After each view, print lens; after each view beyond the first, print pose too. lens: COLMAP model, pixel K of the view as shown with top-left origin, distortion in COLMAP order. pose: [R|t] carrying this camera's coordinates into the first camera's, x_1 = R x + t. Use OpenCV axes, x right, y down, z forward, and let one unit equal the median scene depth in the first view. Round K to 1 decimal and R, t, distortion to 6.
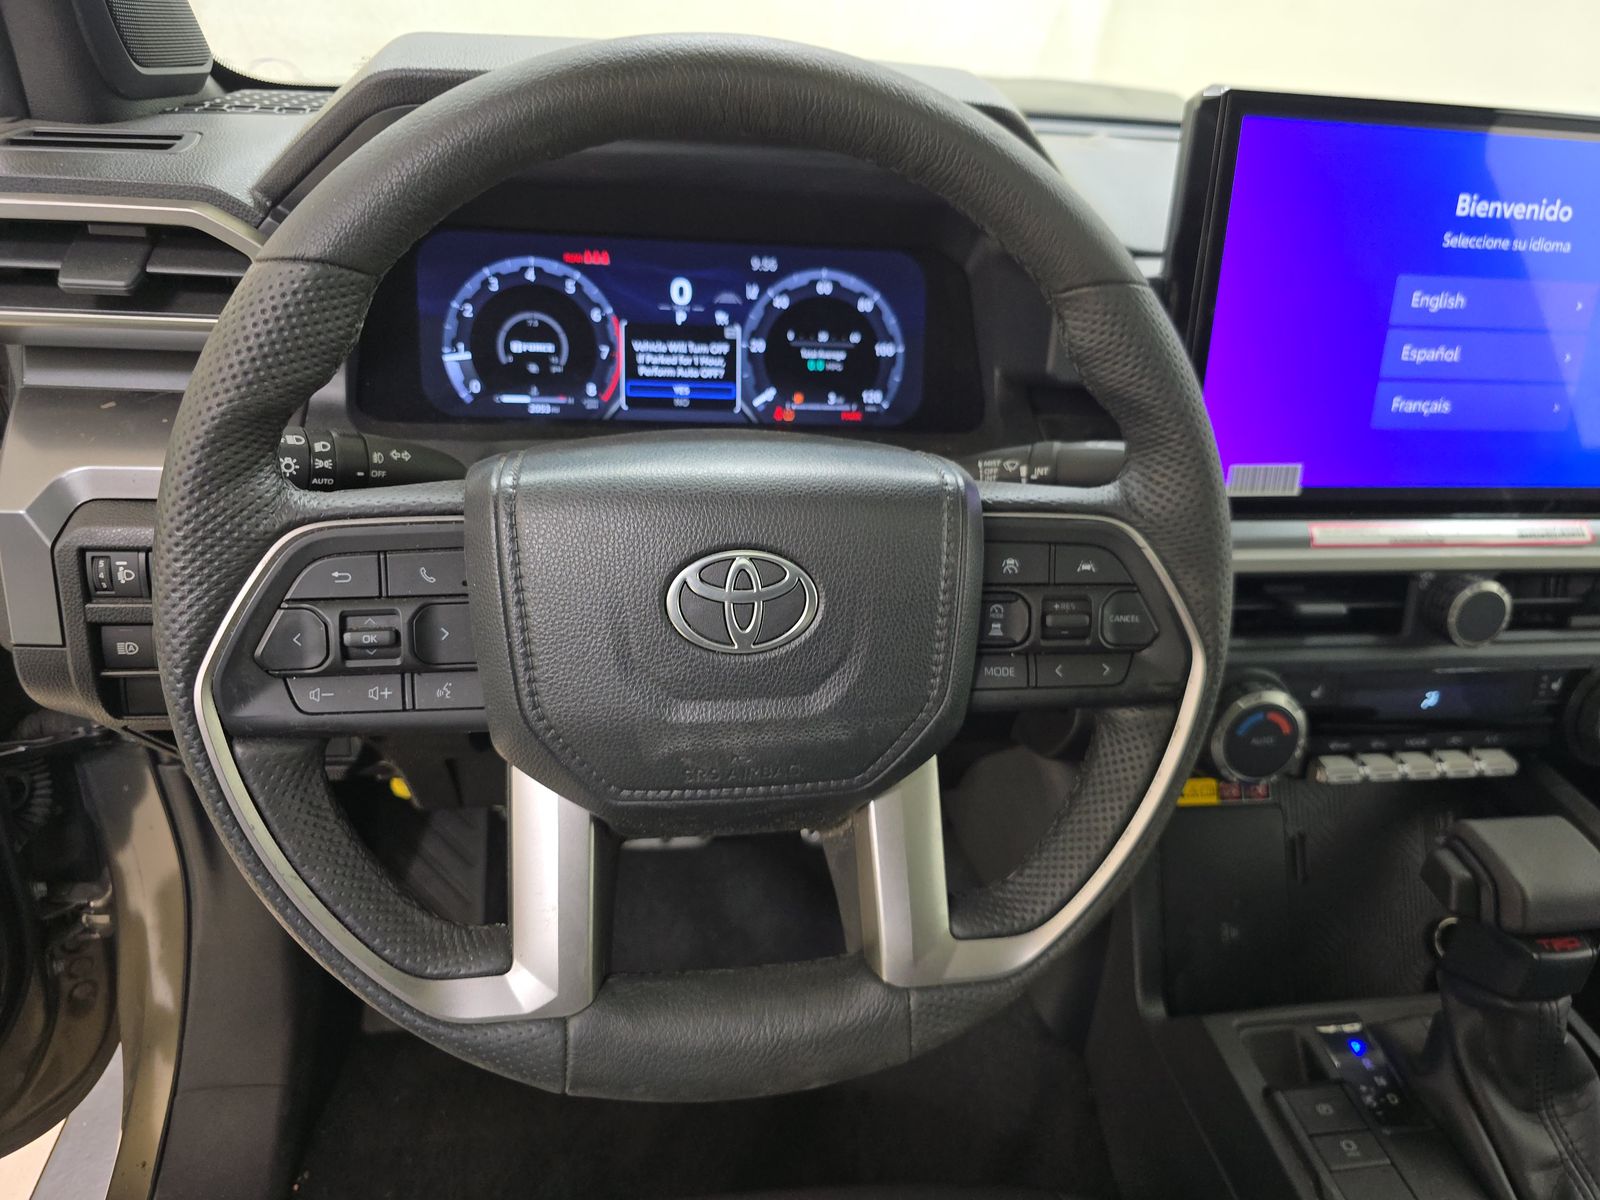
lens RADIAL K [[1075.8, 0, 809.4], [0, 1075.8, 596.0], [0, 0, 1]] dist [0.045873, -0.043139]
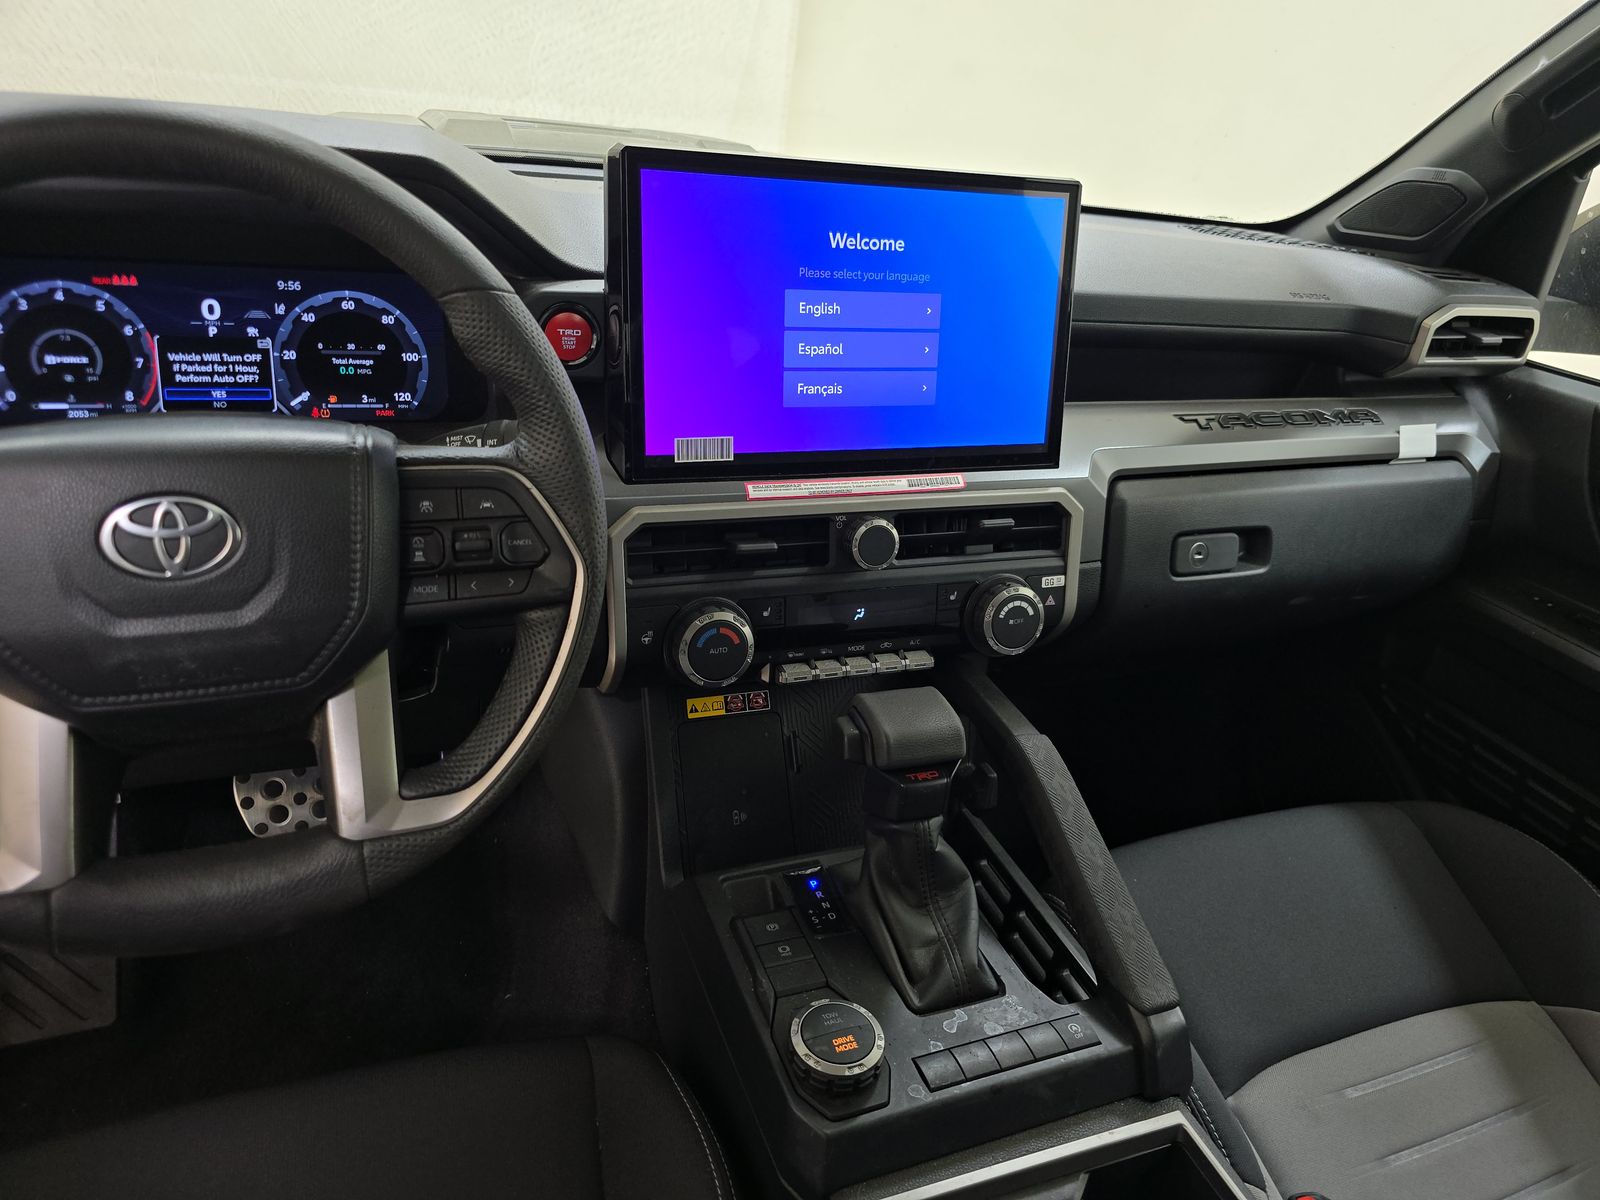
lens RADIAL K [[1062.6, 0, 800.0], [0, 1062.6, 600.0], [0, 0, 1]] dist [0.062214, -0.043764]
pose [[0.979479, -0.069547, 0.189166, 0.276301], [0.074950, 0.996954, -0.021550, 0.107037], [-0.187091, 0.035286, 0.981709, -0.256607]]
